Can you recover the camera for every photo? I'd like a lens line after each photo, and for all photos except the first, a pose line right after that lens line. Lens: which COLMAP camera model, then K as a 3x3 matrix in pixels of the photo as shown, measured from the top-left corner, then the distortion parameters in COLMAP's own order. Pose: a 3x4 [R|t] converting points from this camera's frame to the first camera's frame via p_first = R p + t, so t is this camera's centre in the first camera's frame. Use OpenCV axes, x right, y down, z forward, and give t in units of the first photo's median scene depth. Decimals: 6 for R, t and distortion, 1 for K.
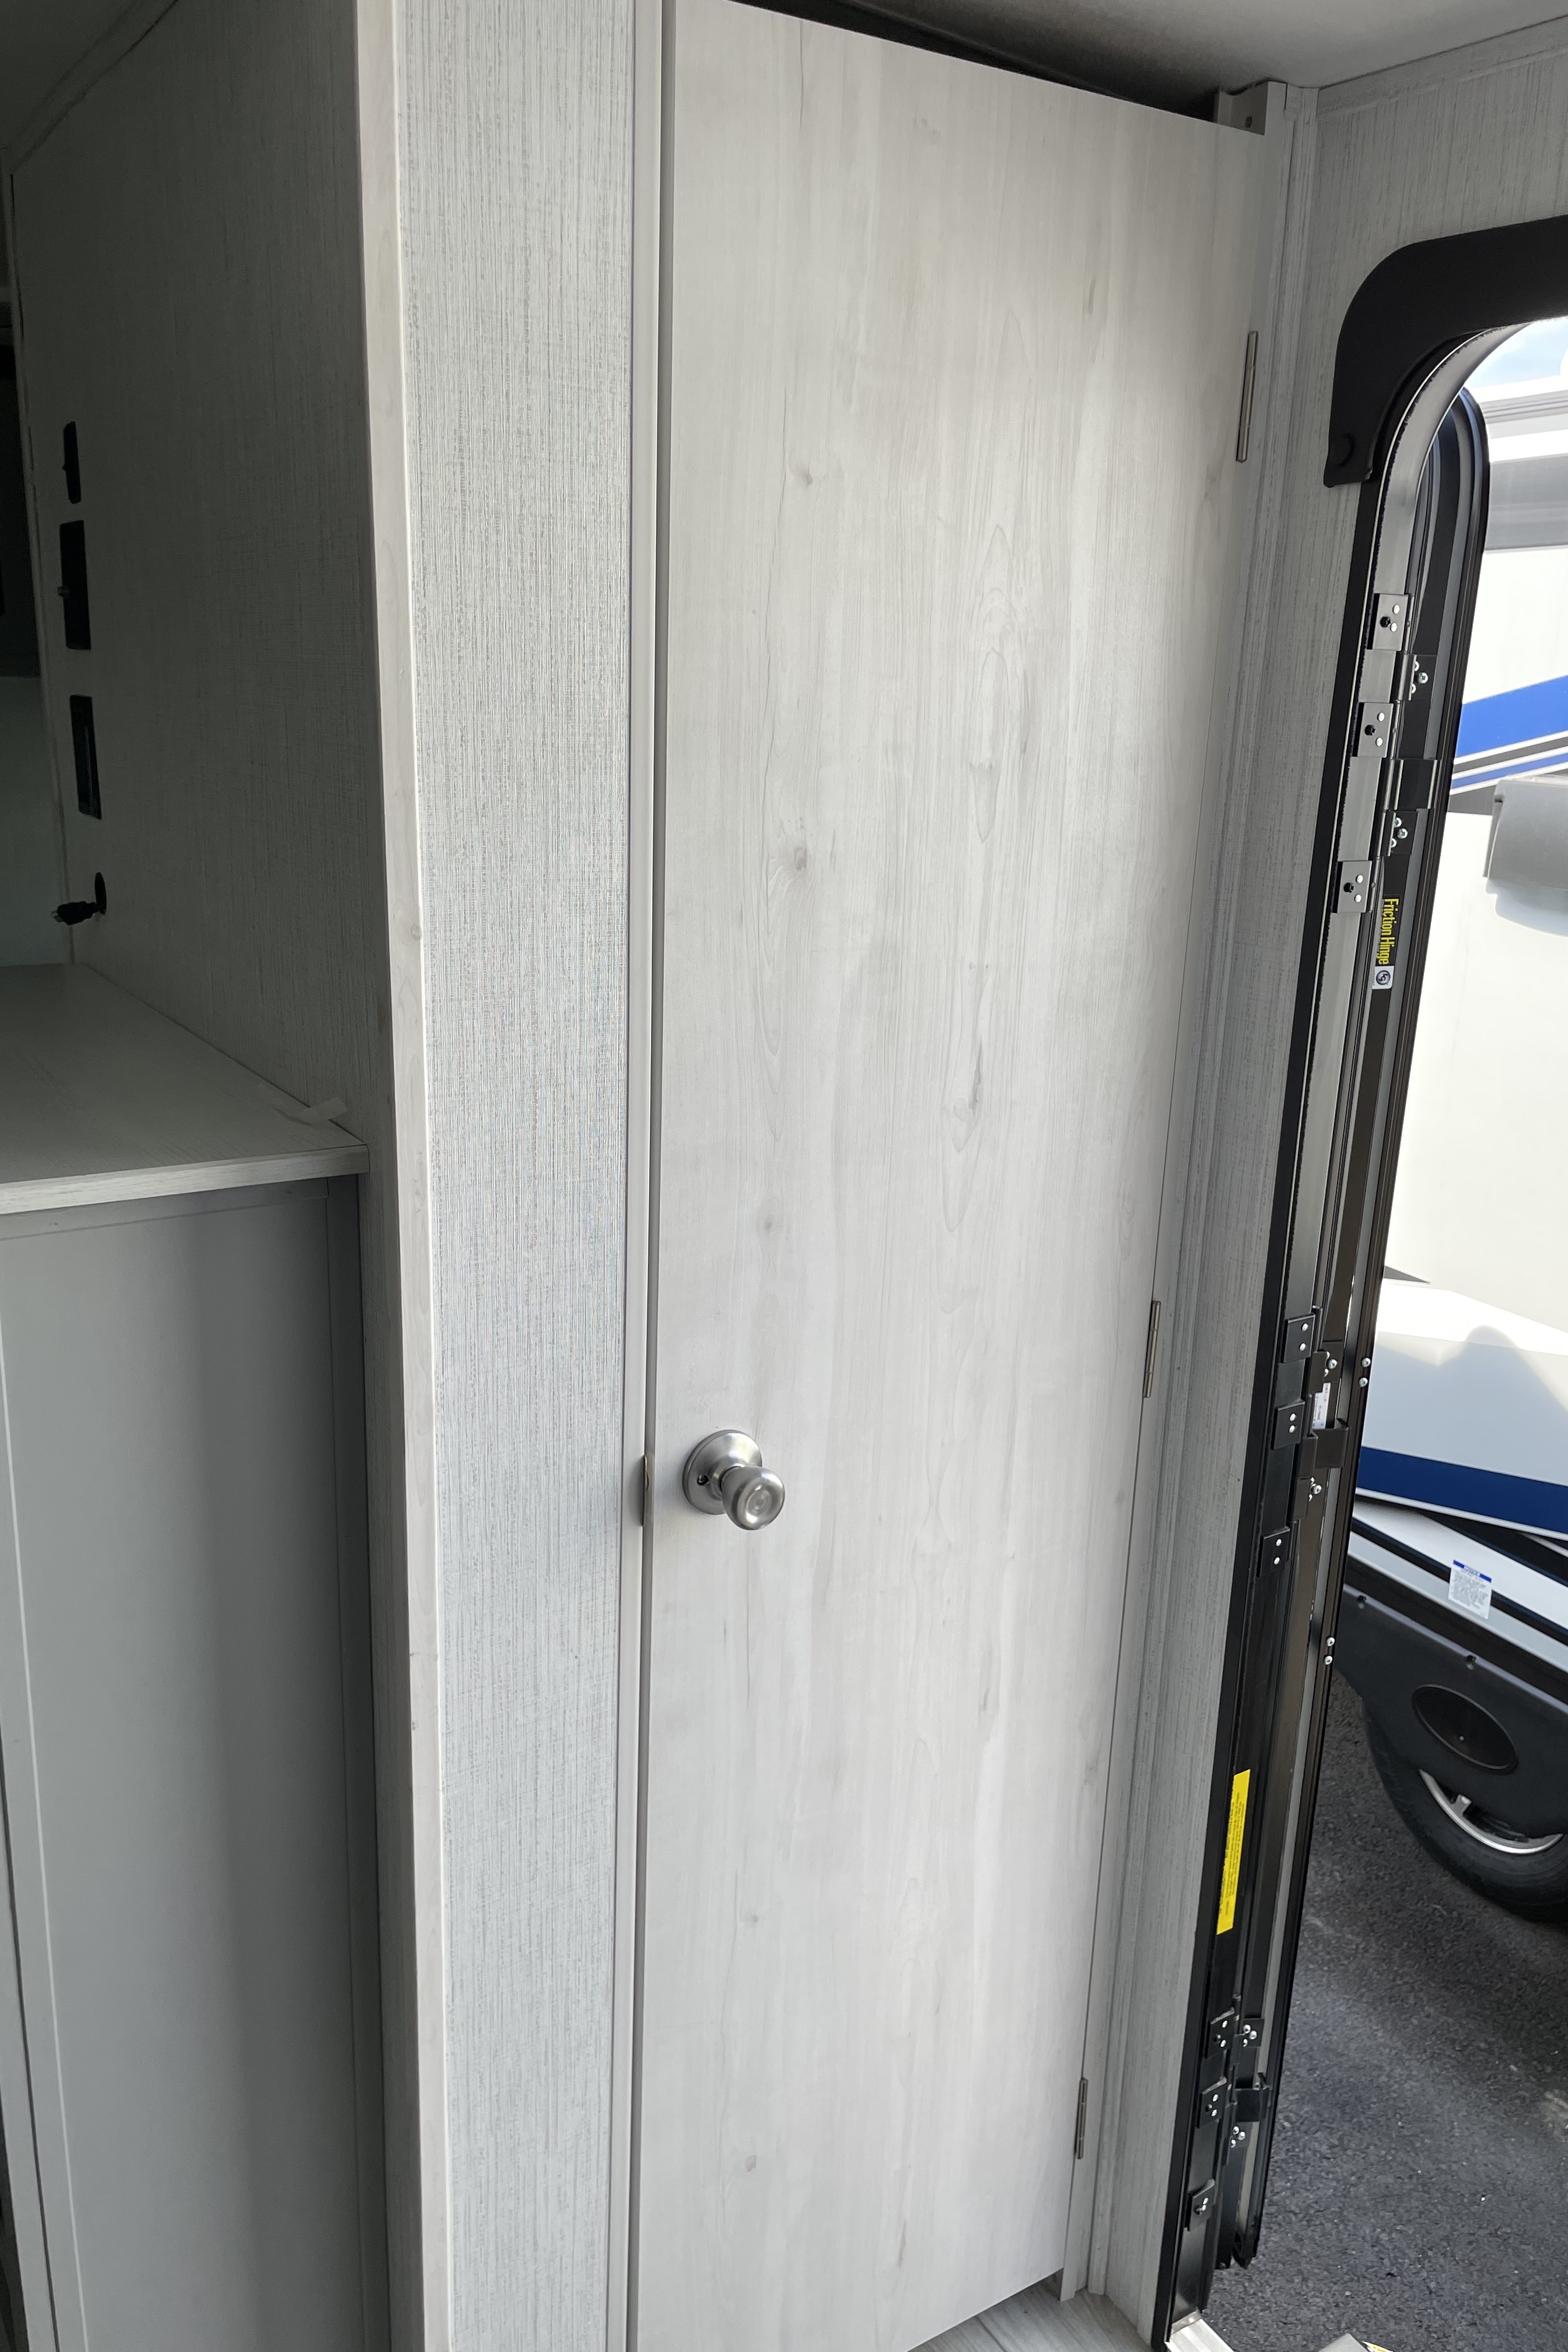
lens RADIAL K [[1775.1, 0, 784.0], [0, 1775.1, 1176.0], [0, 0, 1]] dist [0.093805, -0.121351]
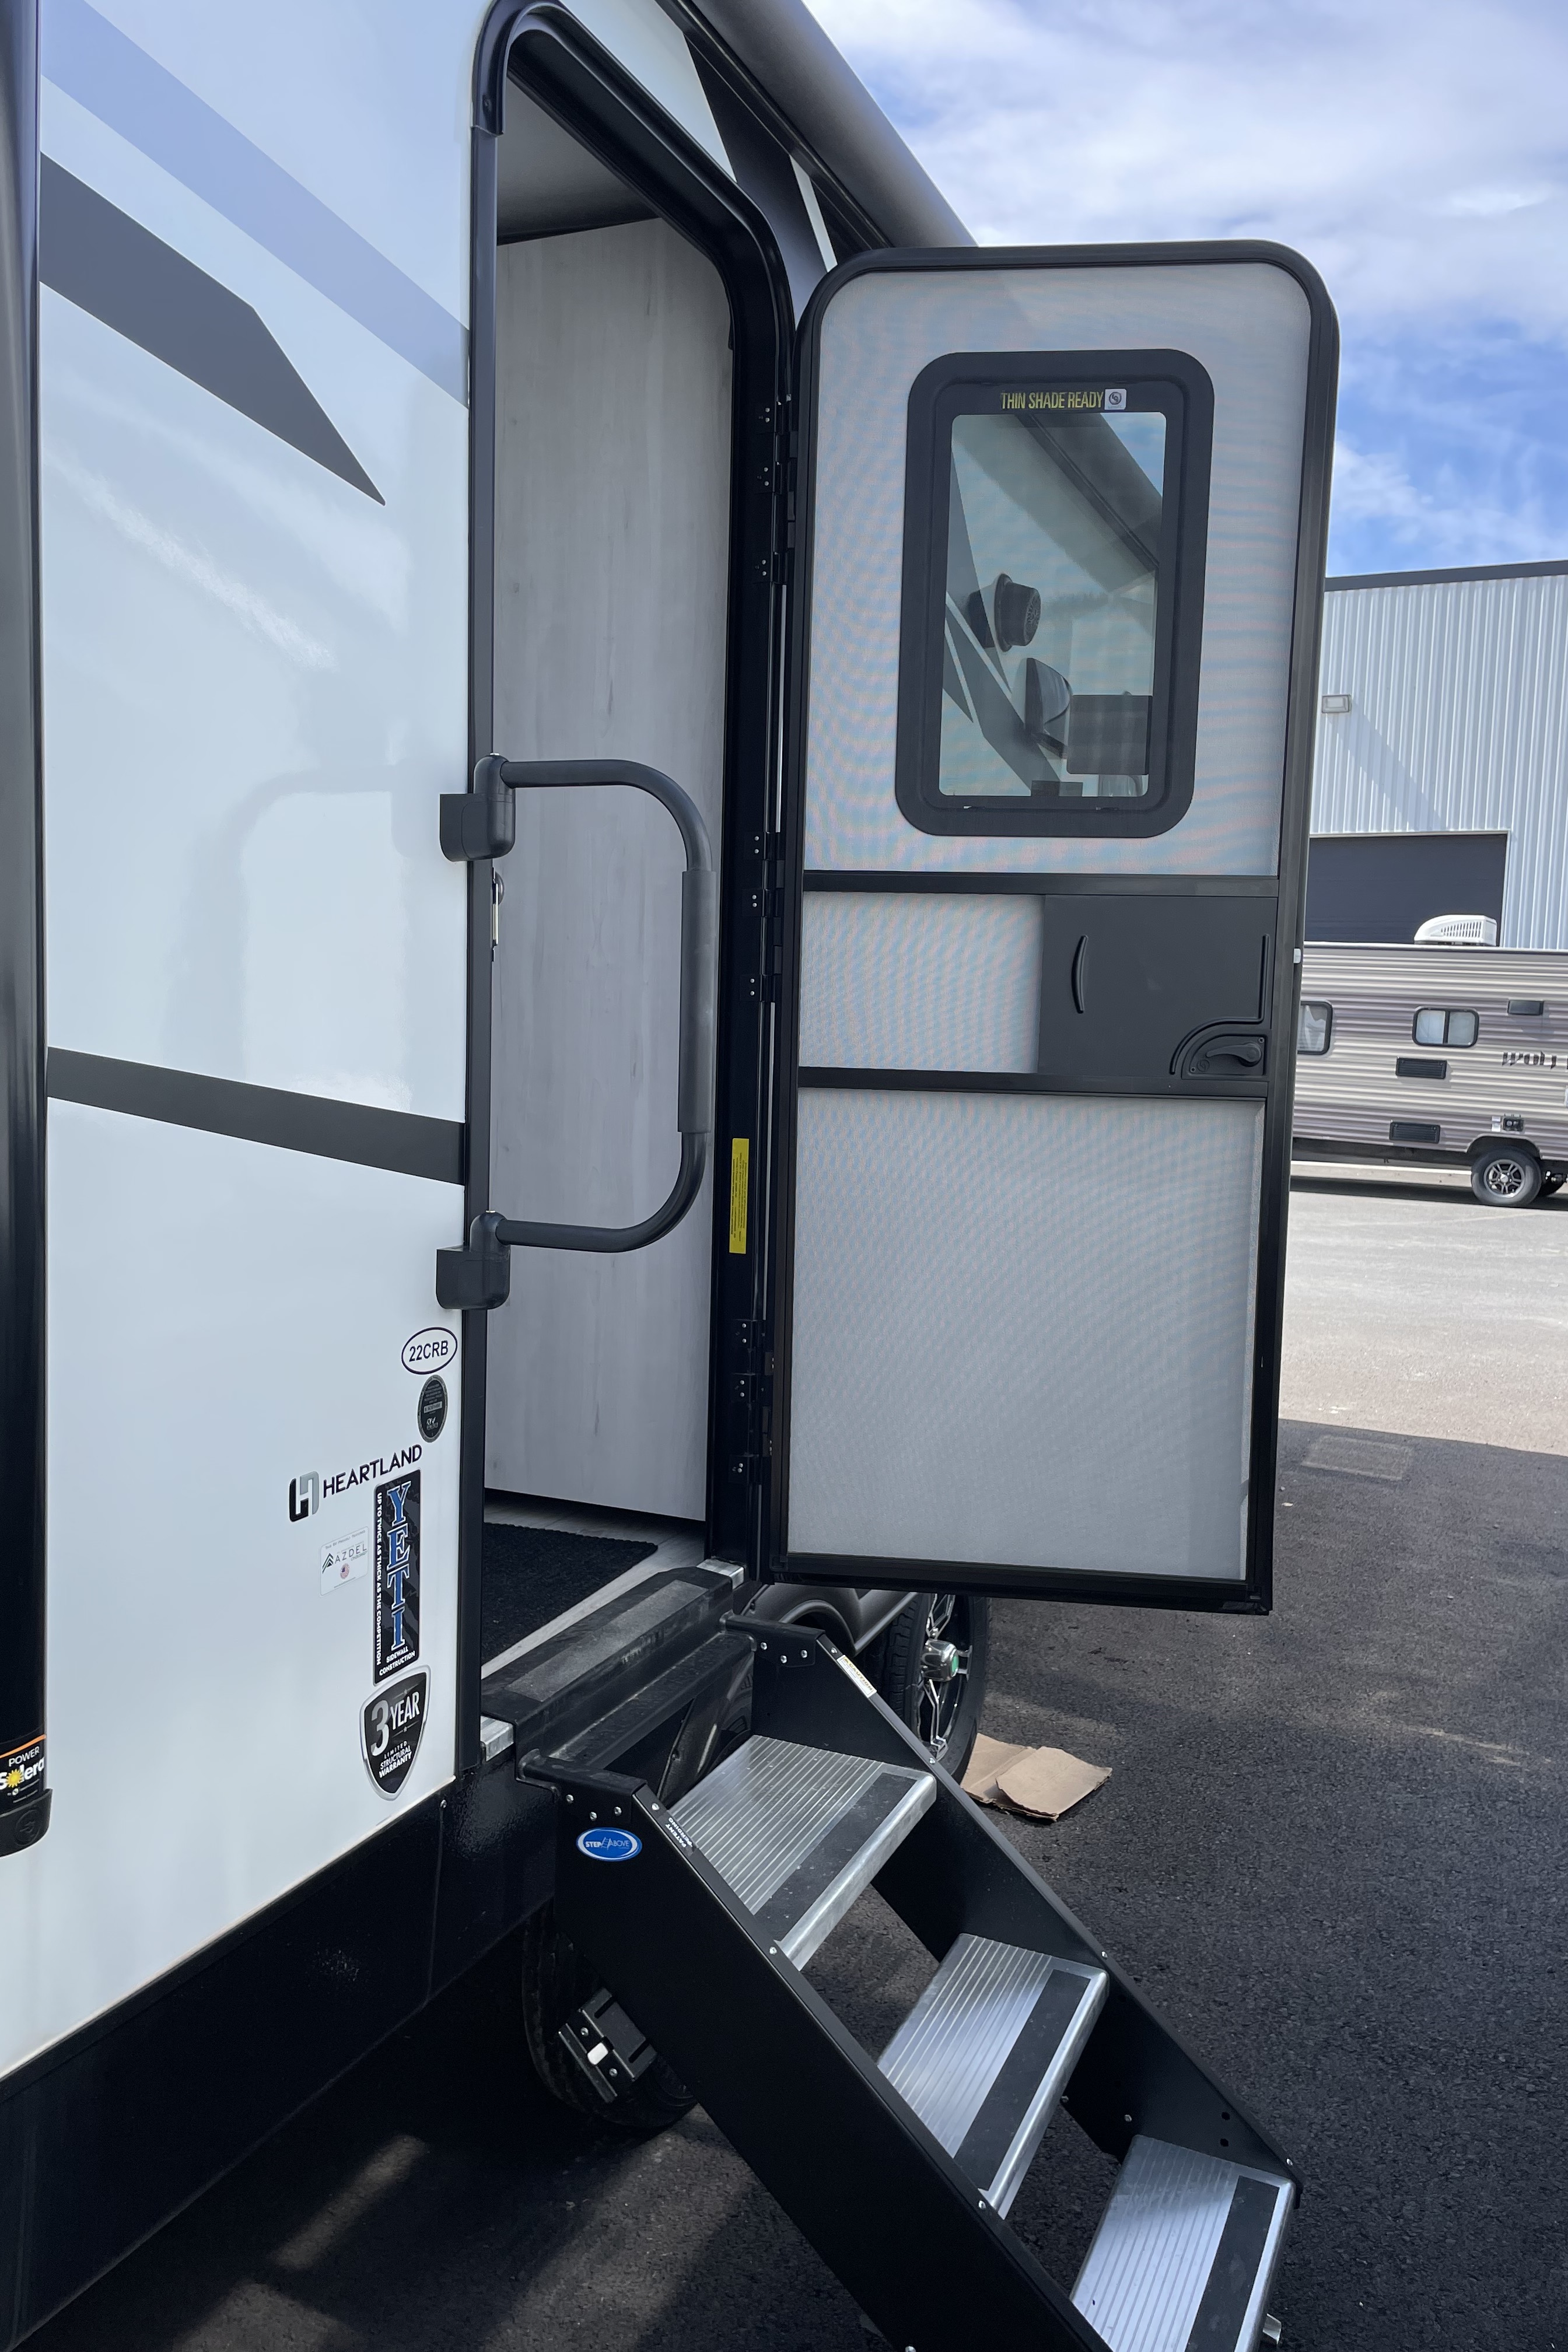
lens RADIAL K [[1775.1, 0, 784.0], [0, 1775.1, 1176.0], [0, 0, 1]] dist [0.093805, -0.121351]
pose [[0.582626, 0.059329, -0.810572, 1.729553], [-0.229588, 0.968727, -0.094119, 0.558015], [0.779639, 0.240933, 0.578027, 0.132016]]
